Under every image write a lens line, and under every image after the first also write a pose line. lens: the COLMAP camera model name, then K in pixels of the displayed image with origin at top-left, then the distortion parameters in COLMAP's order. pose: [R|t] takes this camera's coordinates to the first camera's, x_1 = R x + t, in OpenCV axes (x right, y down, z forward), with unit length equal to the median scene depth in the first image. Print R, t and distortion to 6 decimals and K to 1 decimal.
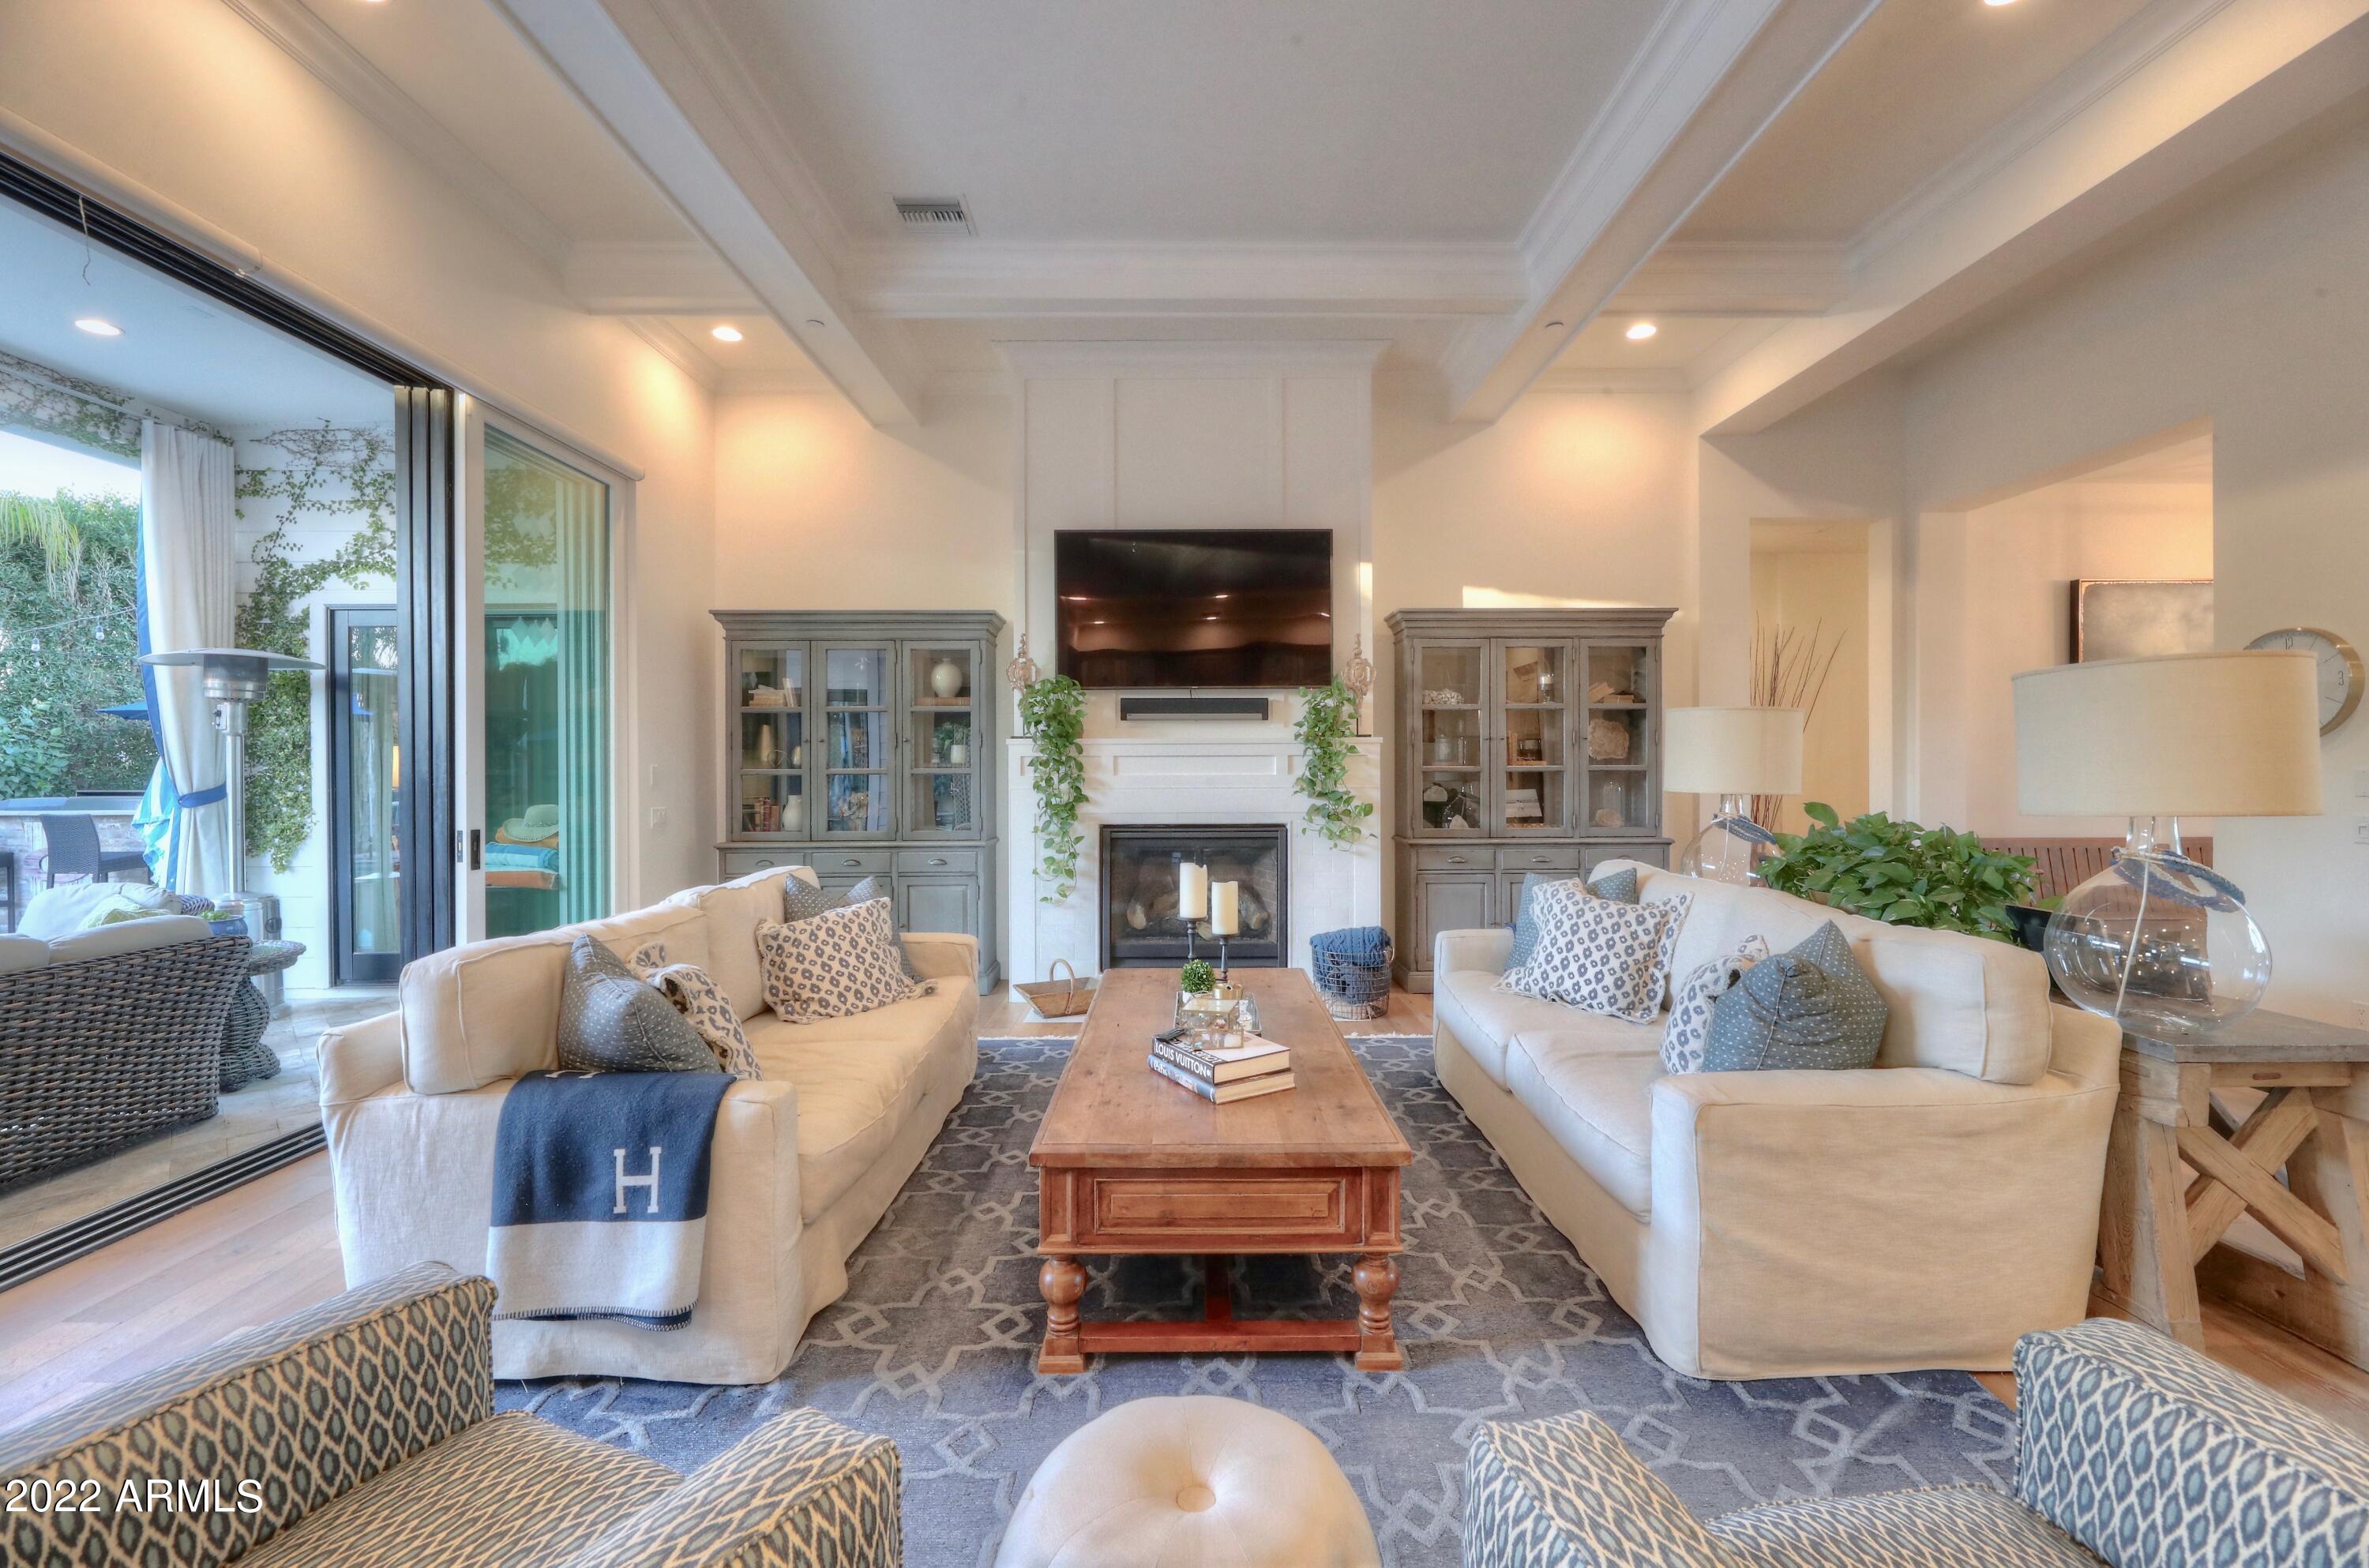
lens RADIAL K [[964.0, 0, 1184.9], [0, 964.0, 774.7], [0, 0, 1]] dist [-0.003831, -0.000450]
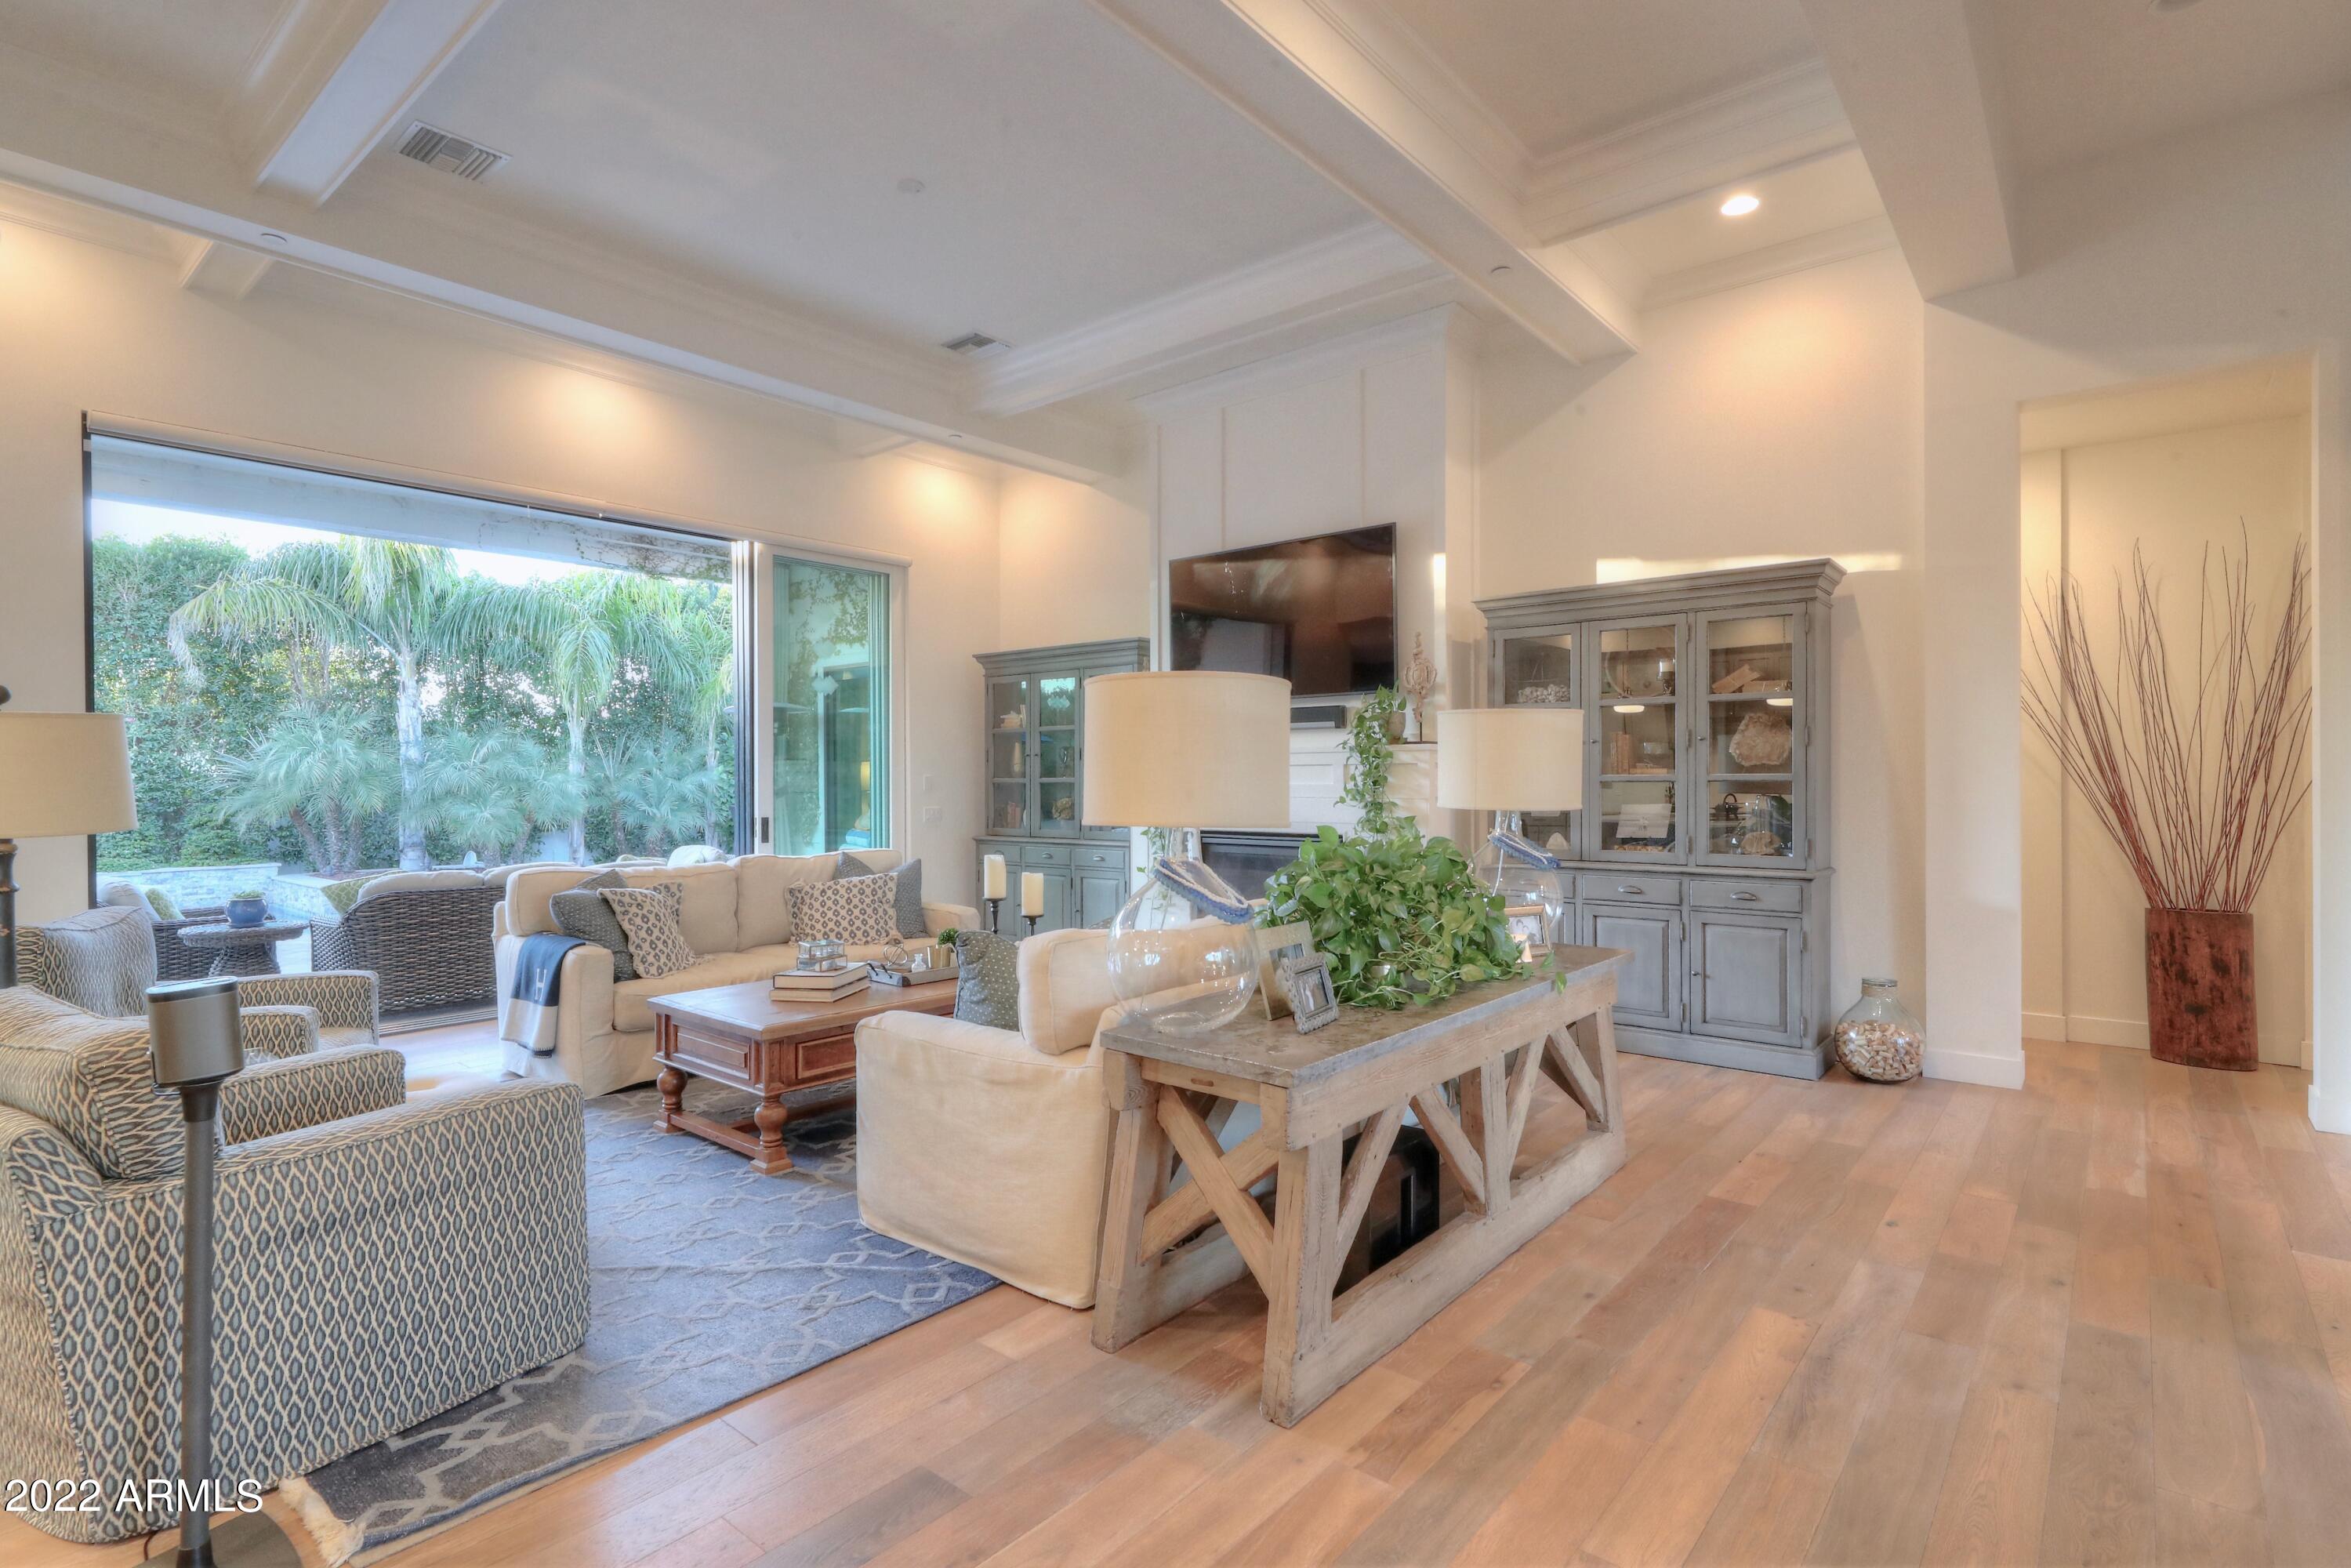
lens RADIAL K [[1133.0, 0, 1178.6], [0, 1133.0, 783.0], [0, 0, 1]] dist [0.000271, 0.000114]
pose [[0.761985, 0.003128, -0.647588, 0.712057], [-0.004410, 0.999990, -0.000358, 0.000047], [0.647580, 0.003129, 0.761991, 0.023255]]
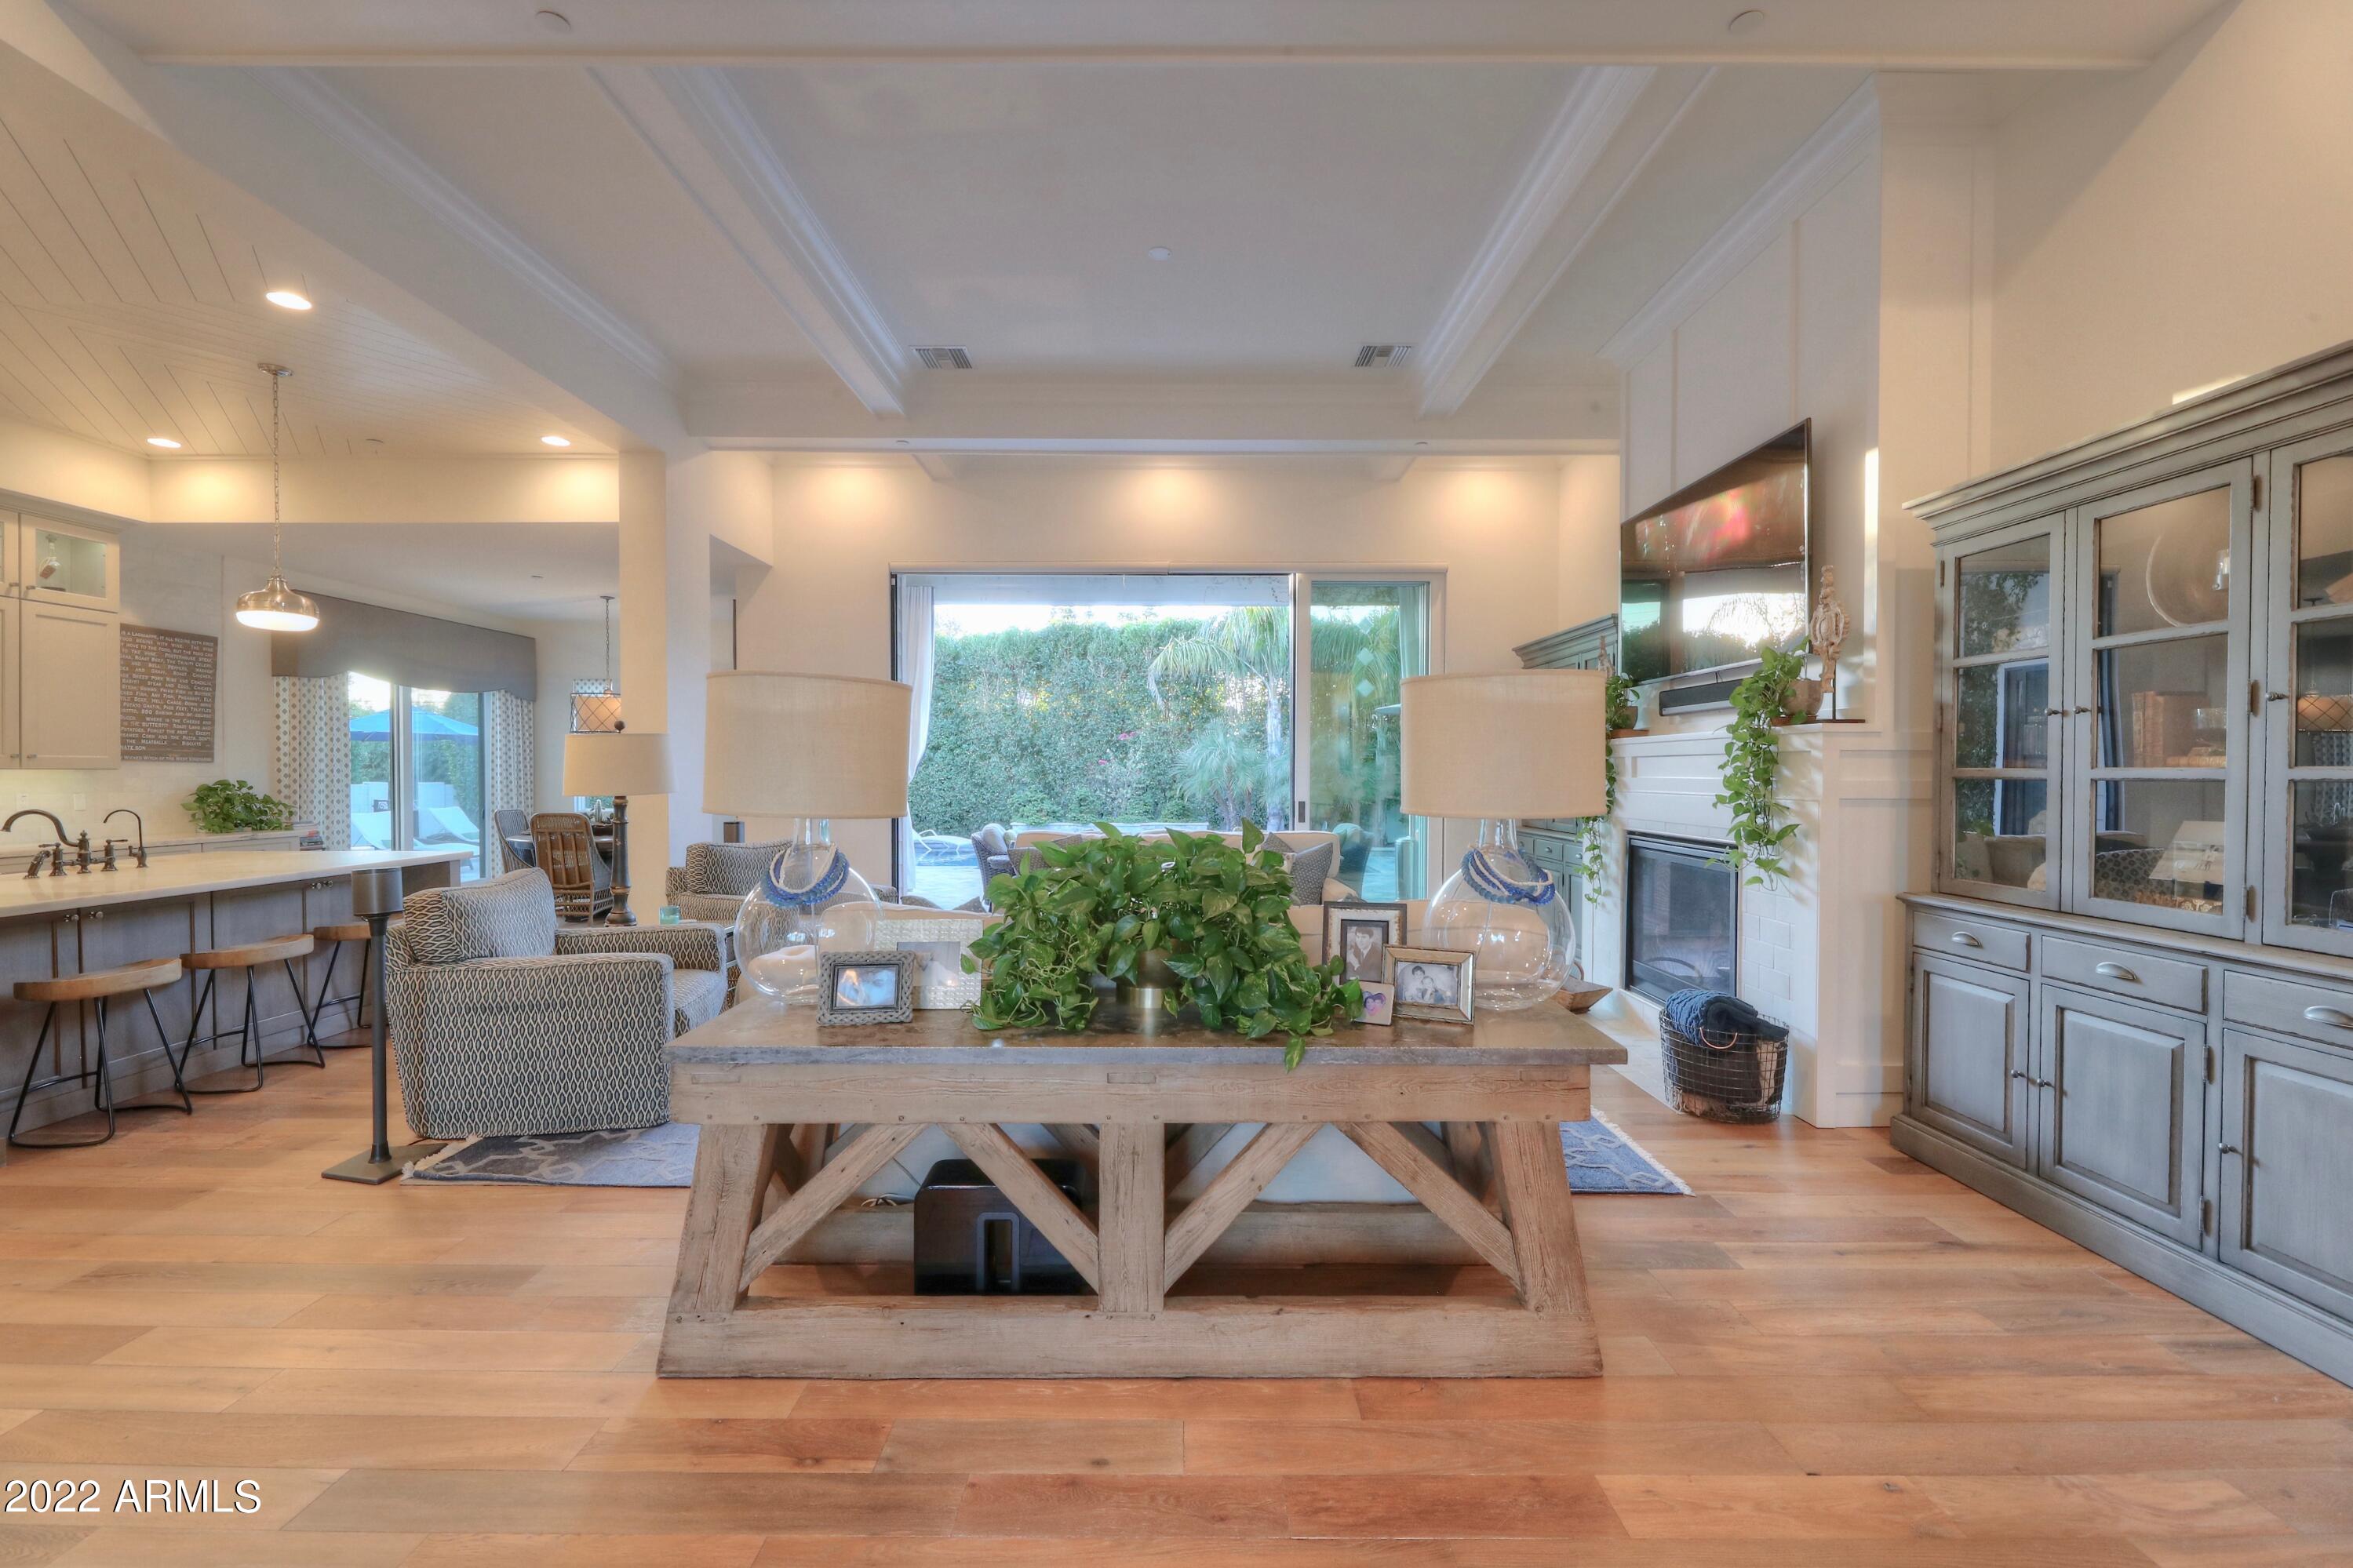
lens RADIAL K [[965.0, 0, 1177.5], [0, 965.0, 785.5], [0, 0, 1]] dist [-0.007772, -0.000110]
pose [[-0.008497, 0.019689, -0.999770, 0.845593], [-0.007704, 0.999775, 0.019754, -0.006149], [0.999934, 0.007870, -0.008344, 0.567718]]
